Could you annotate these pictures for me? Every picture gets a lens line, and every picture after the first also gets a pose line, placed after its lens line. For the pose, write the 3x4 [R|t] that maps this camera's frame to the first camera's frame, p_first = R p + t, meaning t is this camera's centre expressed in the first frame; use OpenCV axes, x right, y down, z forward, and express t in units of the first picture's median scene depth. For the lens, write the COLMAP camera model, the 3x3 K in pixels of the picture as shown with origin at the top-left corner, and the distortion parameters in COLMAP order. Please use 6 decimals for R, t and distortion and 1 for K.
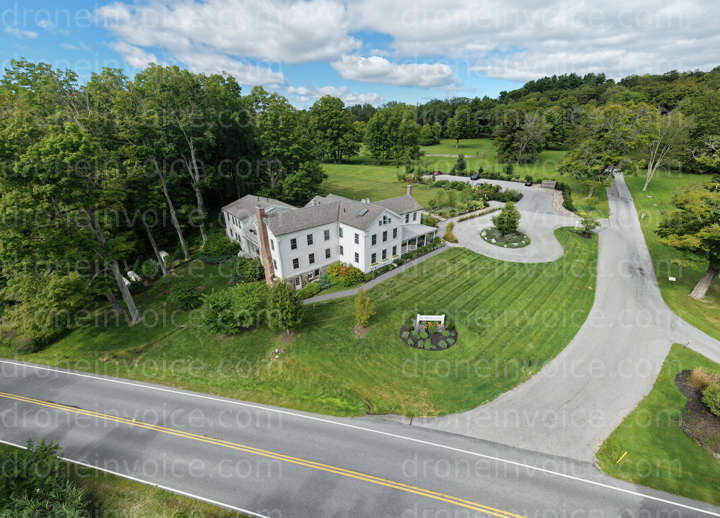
lens RADIAL K [[285.4, 0, 358.4], [0, 285.4, 259.4], [0, 0, 1]] dist [0.000697, -0.000303]
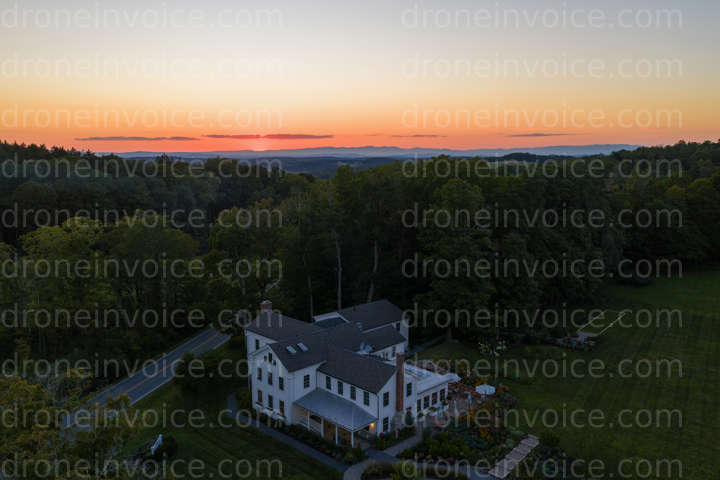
lens RADIAL K [[598.9, 0, 364.7], [0, 598.9, 240.4], [0, 0, 1]] dist [0.016426, -0.028869]
pose [[0.083335, 0.162456, -0.983190, 1.736377], [-0.409470, 0.905067, 0.114841, -0.745892], [0.908510, 0.393017, 0.141945, 0.852832]]
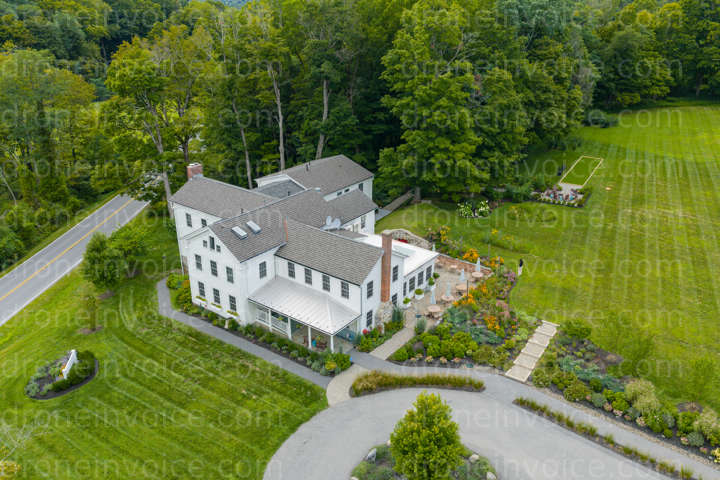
lens RADIAL K [[598.9, 0, 364.3], [0, 598.9, 240.9], [0, 0, 1]] dist [0.016426, -0.028869]
pose [[0.221767, 0.404687, -0.887157, 1.309535], [-0.407522, 0.865011, 0.292714, -0.653126], [0.885858, 0.296622, 0.356750, 0.811218]]
